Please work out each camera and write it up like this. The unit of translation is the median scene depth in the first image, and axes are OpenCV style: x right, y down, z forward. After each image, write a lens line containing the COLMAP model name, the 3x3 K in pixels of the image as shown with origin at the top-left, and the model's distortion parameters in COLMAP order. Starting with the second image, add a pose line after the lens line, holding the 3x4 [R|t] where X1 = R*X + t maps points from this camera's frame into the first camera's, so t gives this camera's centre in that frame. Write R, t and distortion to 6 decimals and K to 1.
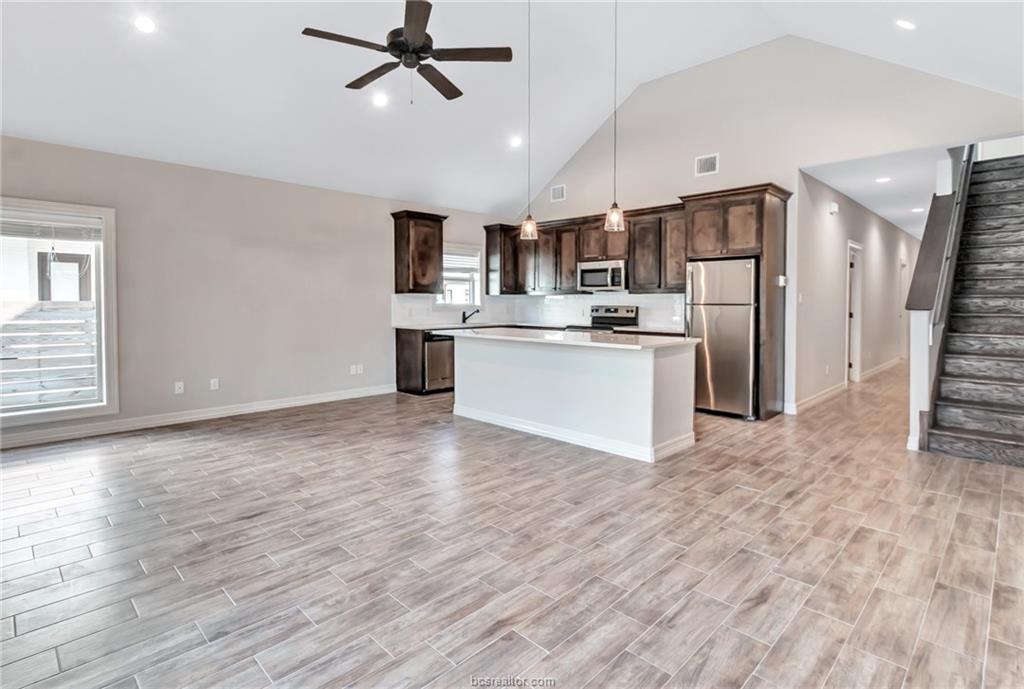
lens RADIAL K [[521.2, 0, 515.5], [0, 521.2, 309.7], [0, 0, 1]] dist [-0.000409, 0.028265]
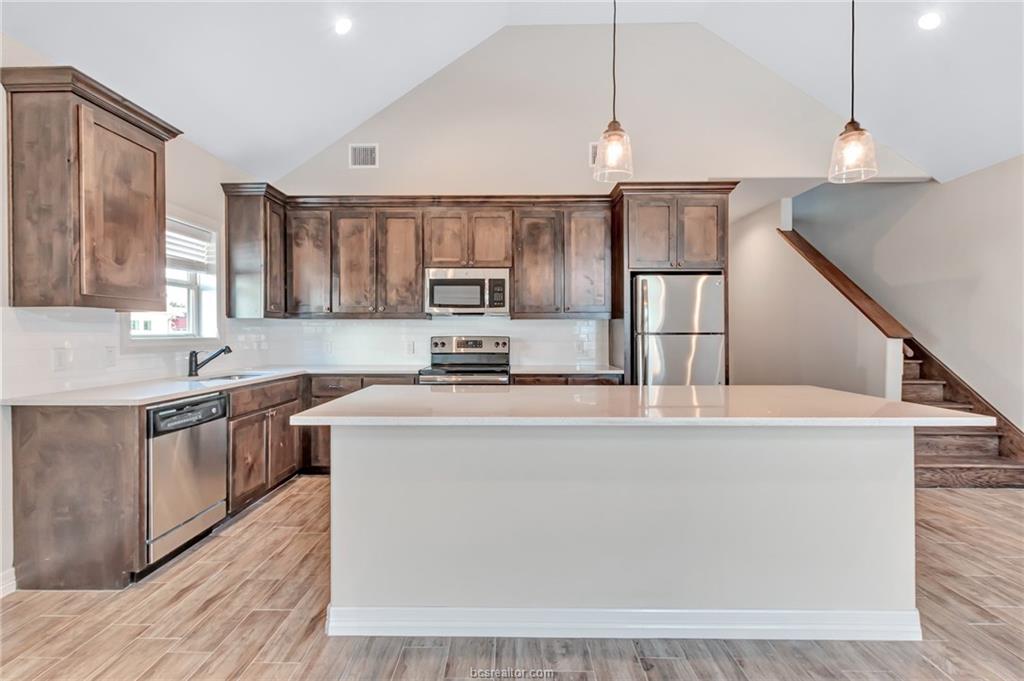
lens RADIAL K [[479.3, 0, 507.0], [0, 479.3, 333.3], [0, 0, 1]] dist [0.001752, 0.000296]
pose [[0.729335, -0.000334, 0.684157, -0.221189], [0.013065, 0.999824, -0.013440, -0.003850], [-0.684032, 0.018741, 0.729211, 0.574754]]
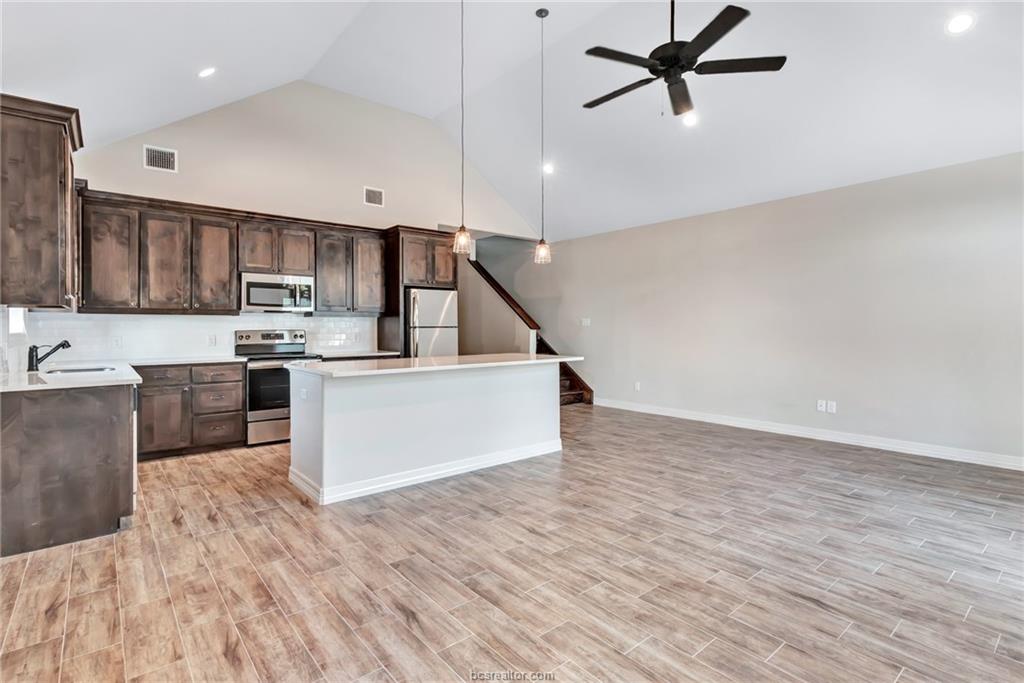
lens RADIAL K [[479.3, 0, 507.0], [0, 479.3, 334.3], [0, 0, 1]] dist [0.001752, 0.000296]
pose [[0.110495, -0.016226, 0.993744, -0.565654], [0.021534, 0.999671, 0.013928, -0.004724], [-0.993643, 0.019860, 0.110808, 0.617873]]
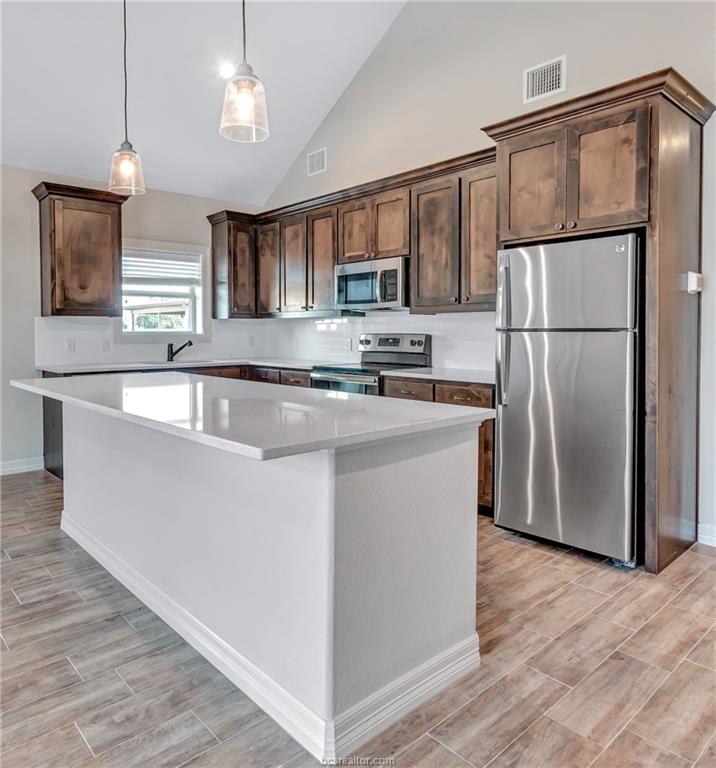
lens RADIAL K [[545.8, 0, 312.7], [0, 545.8, 345.4], [0, 0, 1]] dist [0.003425, -0.000250]
pose [[0.994572, 0.000355, -0.104053, 0.179192], [0.000373, 0.999976, 0.006982, 0.000939], [0.104052, -0.006983, 0.994547, 0.387804]]
